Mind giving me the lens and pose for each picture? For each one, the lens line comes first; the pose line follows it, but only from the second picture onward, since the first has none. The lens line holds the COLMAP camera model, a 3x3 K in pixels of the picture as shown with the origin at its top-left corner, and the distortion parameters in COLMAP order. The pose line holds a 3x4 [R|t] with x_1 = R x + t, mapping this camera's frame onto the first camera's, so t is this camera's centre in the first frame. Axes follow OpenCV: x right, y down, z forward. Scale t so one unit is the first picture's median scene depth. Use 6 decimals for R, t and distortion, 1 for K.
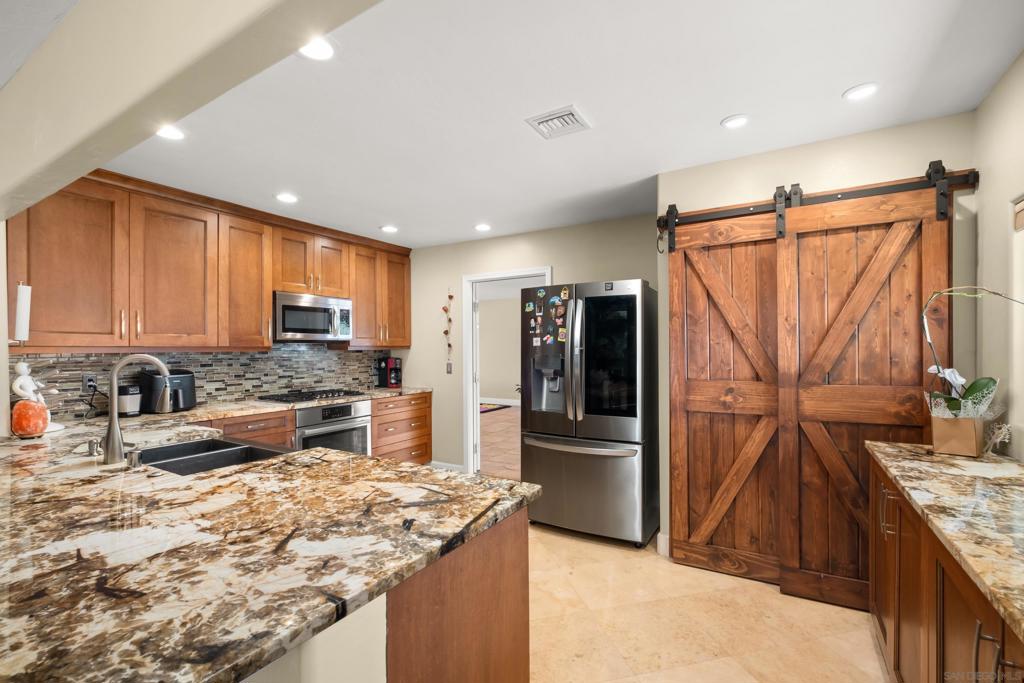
lens RADIAL K [[440.6, 0, 511.8], [0, 440.6, 347.4], [0, 0, 1]] dist [-0.002978, -0.000550]
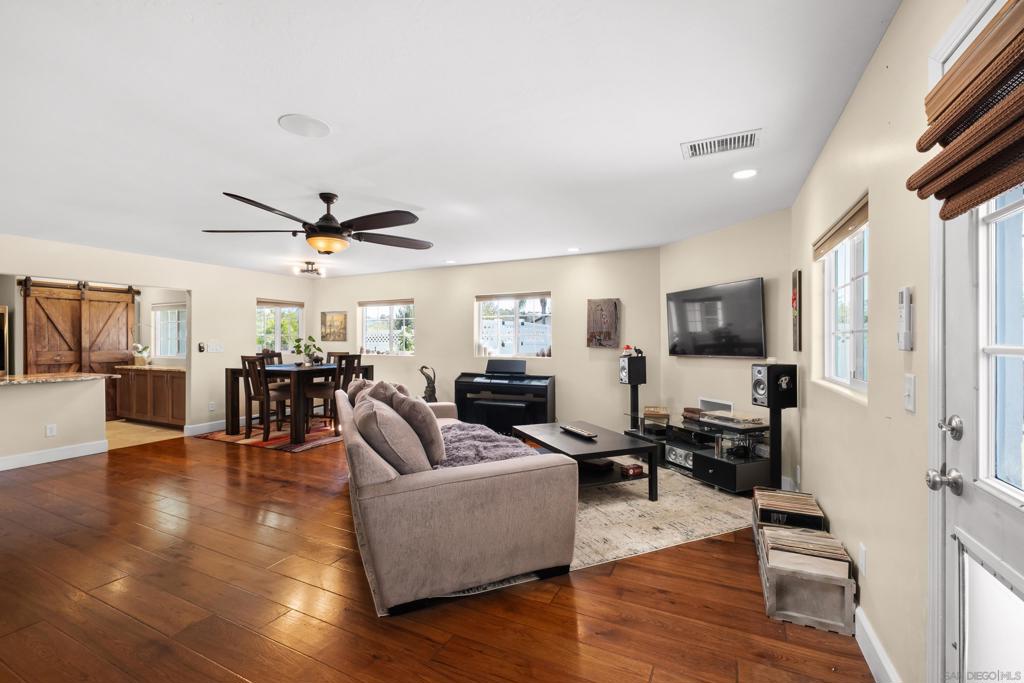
lens RADIAL K [[440.6, 0, 512.0], [0, 440.6, 340.7], [0, 0, 1]] dist [-0.002978, -0.000550]
pose [[-0.081905, 0.003256, 0.996635, -1.472010], [-0.005457, 0.999978, -0.003715, 0.005682], [-0.996625, -0.005743, -0.081885, -0.926735]]
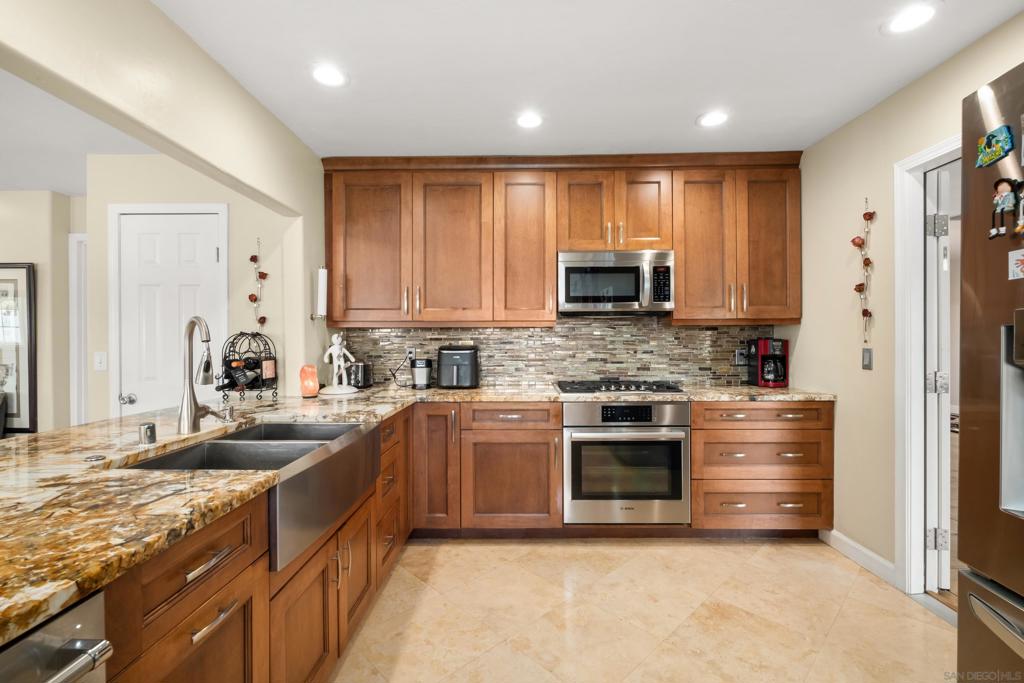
lens RADIAL K [[440.6, 0, 517.6], [0, 440.6, 339.8], [0, 0, 1]] dist [-0.002978, -0.000550]
pose [[0.503641, 0.003387, -0.863906, 0.105460], [0.002980, 0.999980, 0.005658, 0.025207], [0.863908, -0.005424, 0.503621, 0.471922]]
